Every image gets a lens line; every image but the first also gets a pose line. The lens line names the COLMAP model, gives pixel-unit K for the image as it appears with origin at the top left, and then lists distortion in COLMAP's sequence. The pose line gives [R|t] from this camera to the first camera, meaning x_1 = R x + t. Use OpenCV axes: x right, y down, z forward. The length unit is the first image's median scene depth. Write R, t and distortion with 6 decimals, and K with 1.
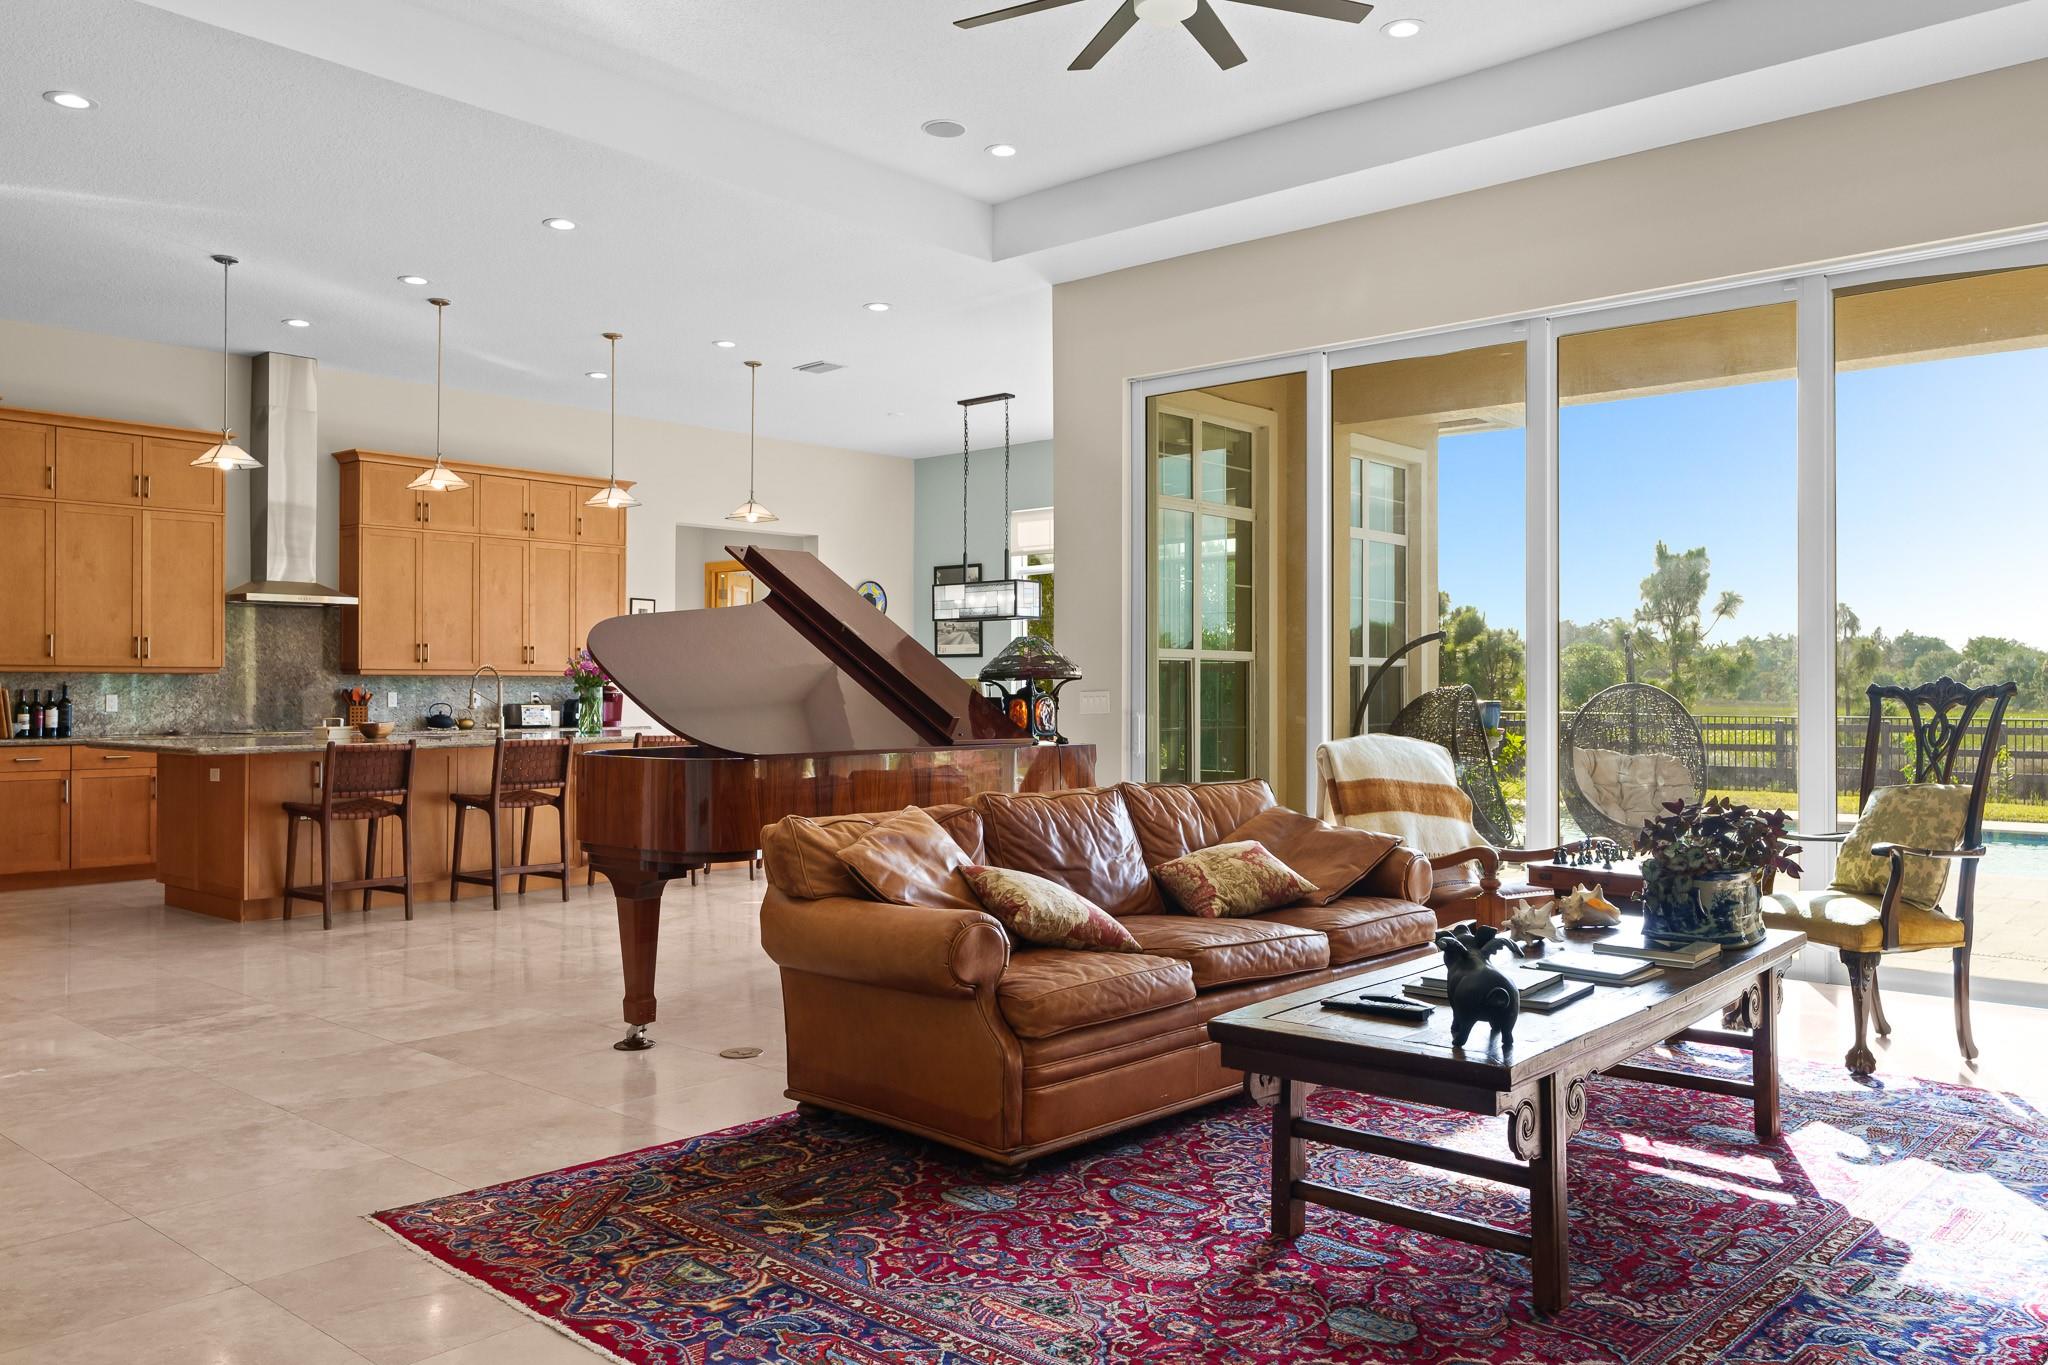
lens RADIAL K [[1546.8, 0, 1029.8], [0, 1546.8, 671.4], [0, 0, 1]] dist [0.002185, 0.010466]
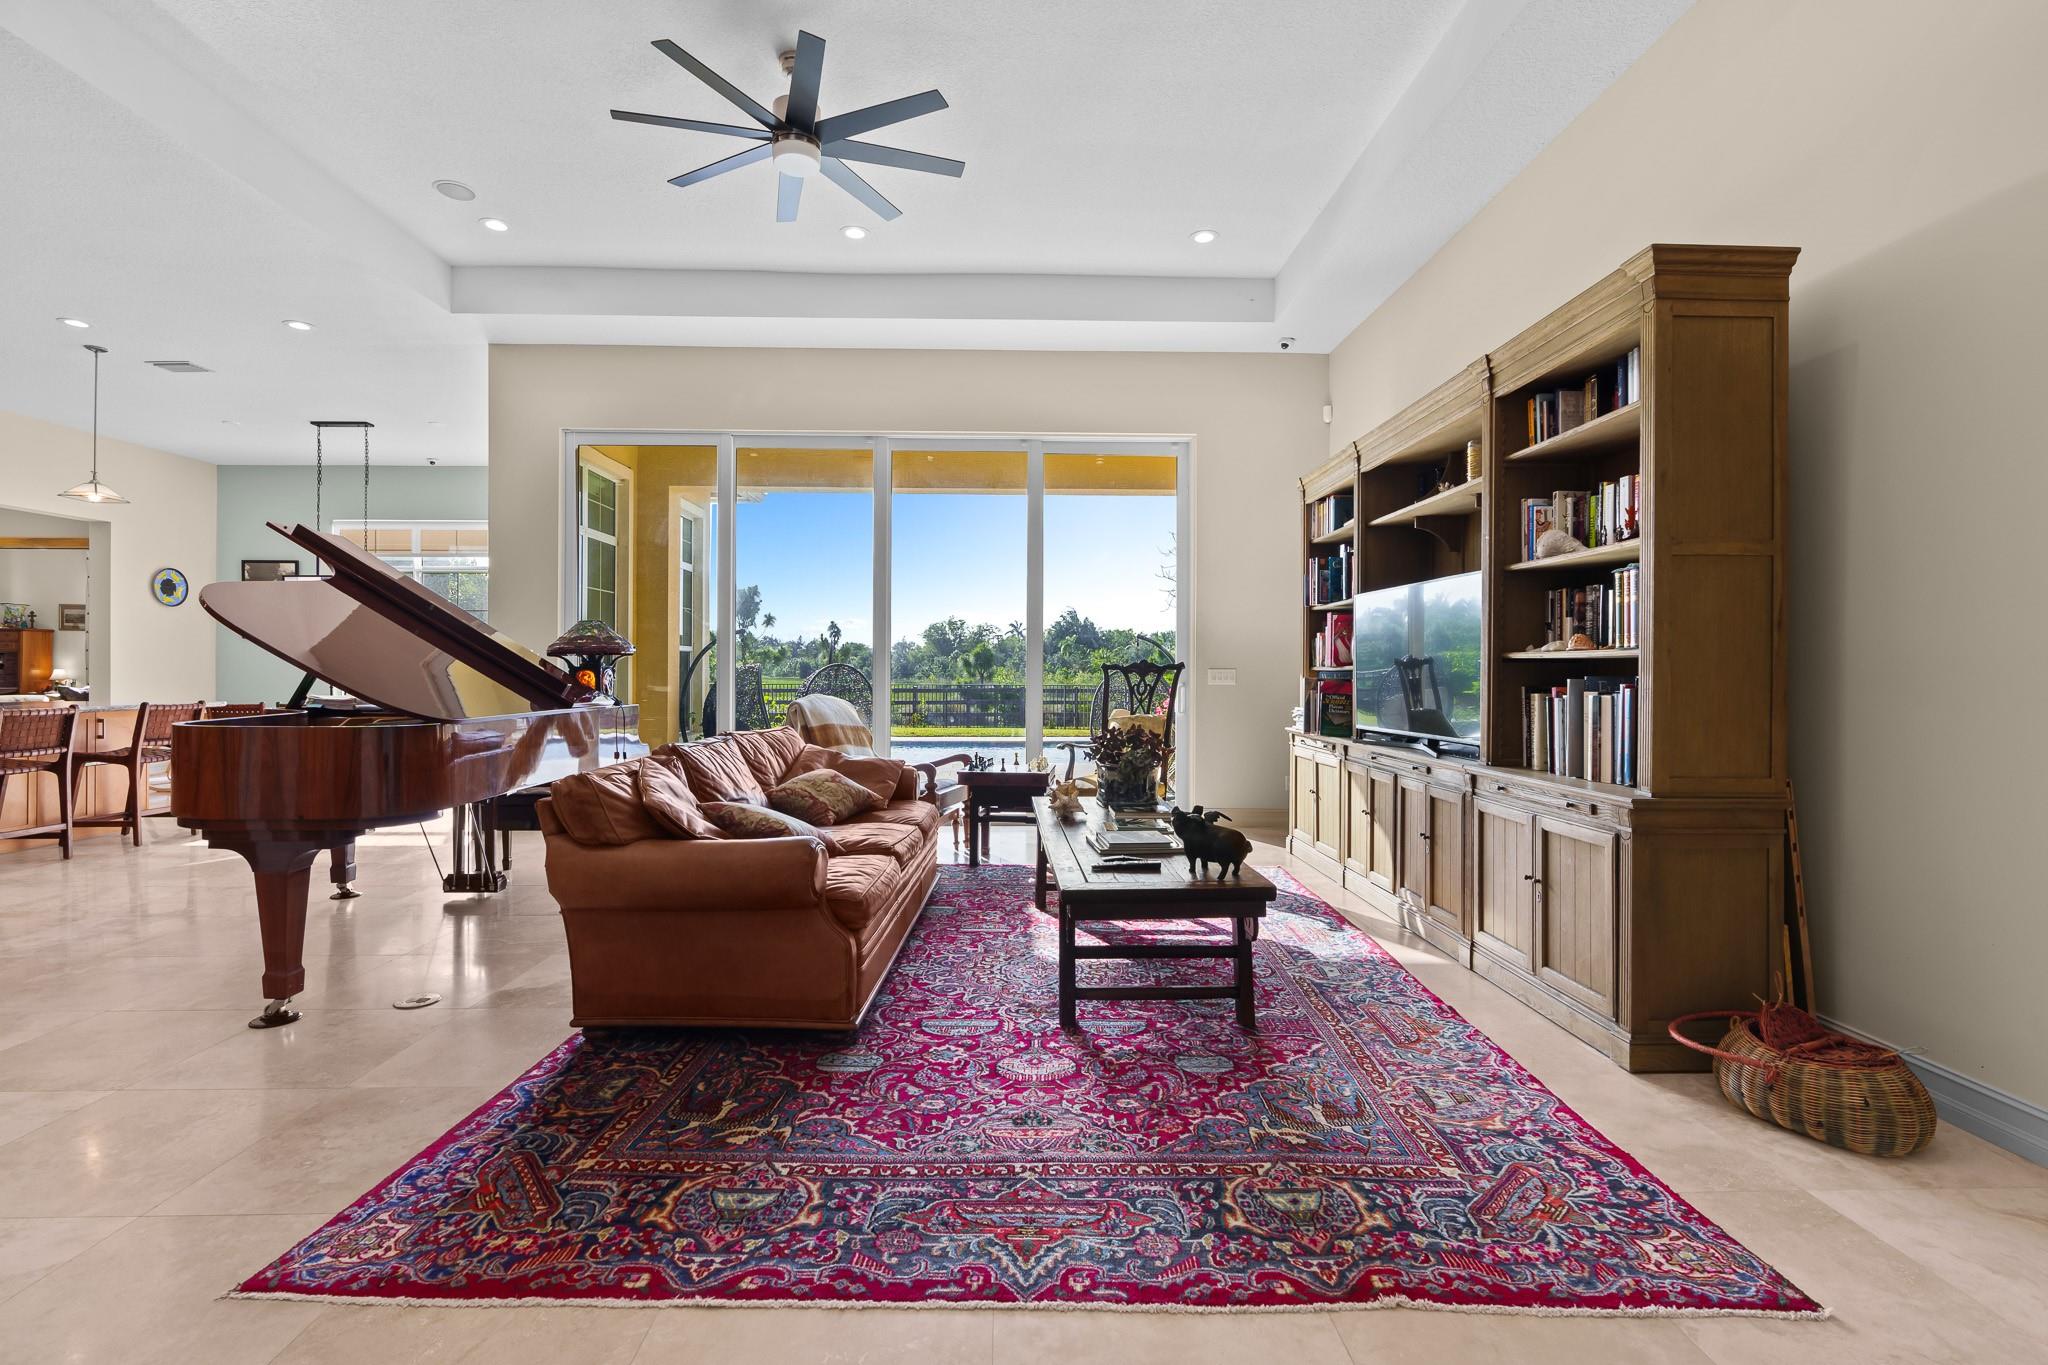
lens RADIAL K [[934.2, 0, 1036.4], [0, 934.2, 670.3], [0, 0, 1]] dist [-0.005672, 0.002269]
pose [[0.729241, 0.002388, 0.684253, -0.202699], [-0.010669, 0.999912, 0.007880, 0.006134], [-0.684174, -0.013046, 0.729203, 0.157721]]
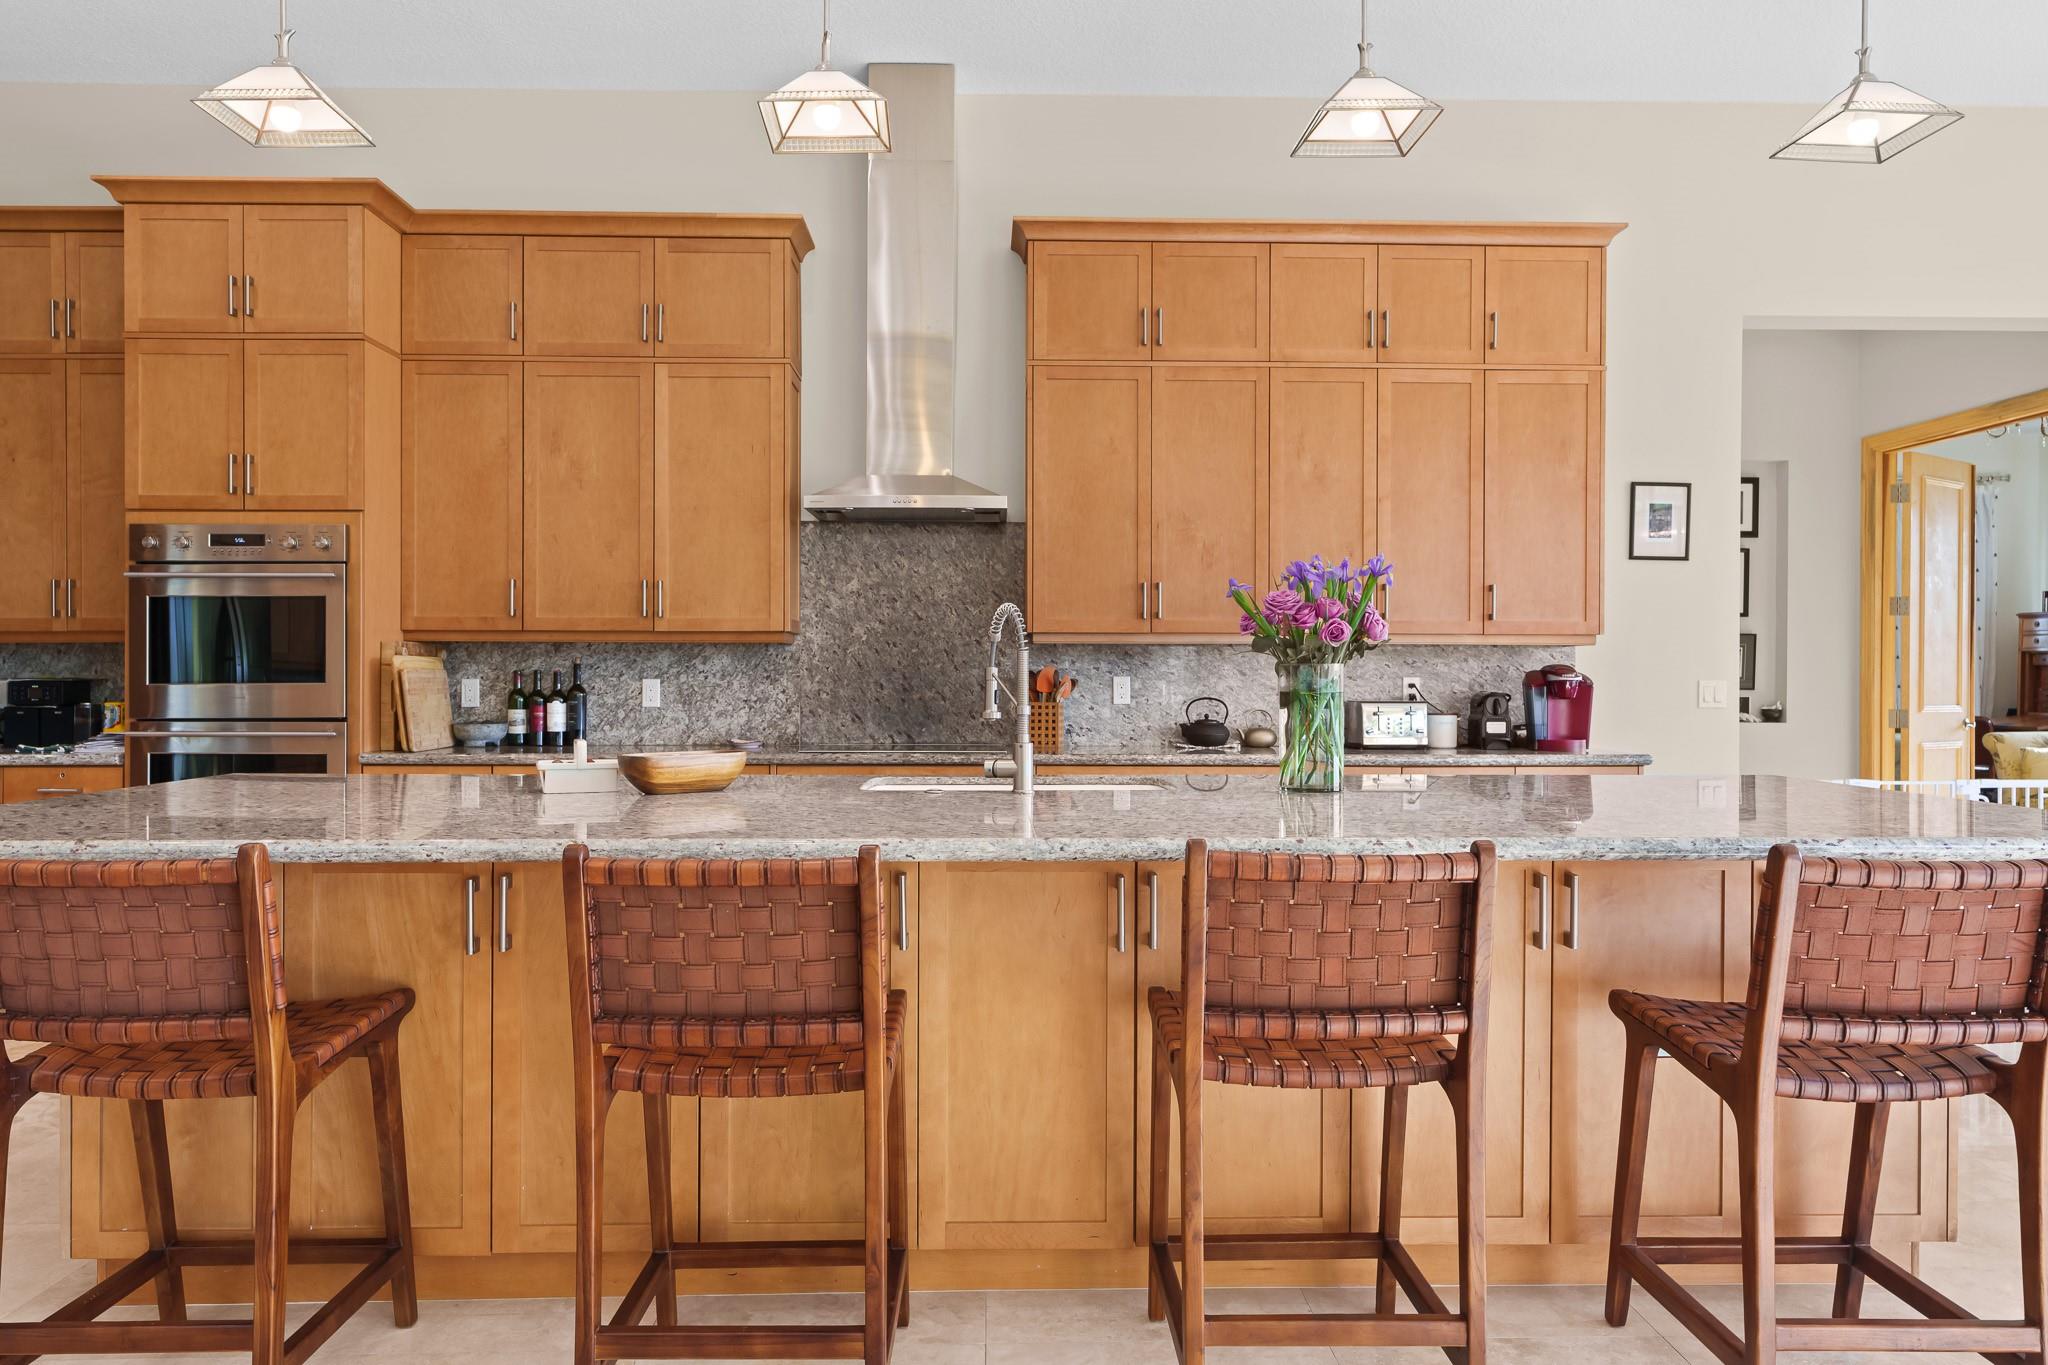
lens RADIAL K [[1366.7, 0, 1025.4], [0, 1366.7, 674.9], [0, 0, 1]] dist [0.001339, -0.000749]
pose [[0.685685, 0.000847, -0.727898, -0.127505], [0.007404, 0.999939, 0.008139, 0.012636], [0.727861, -0.010970, 0.685637, 0.938954]]
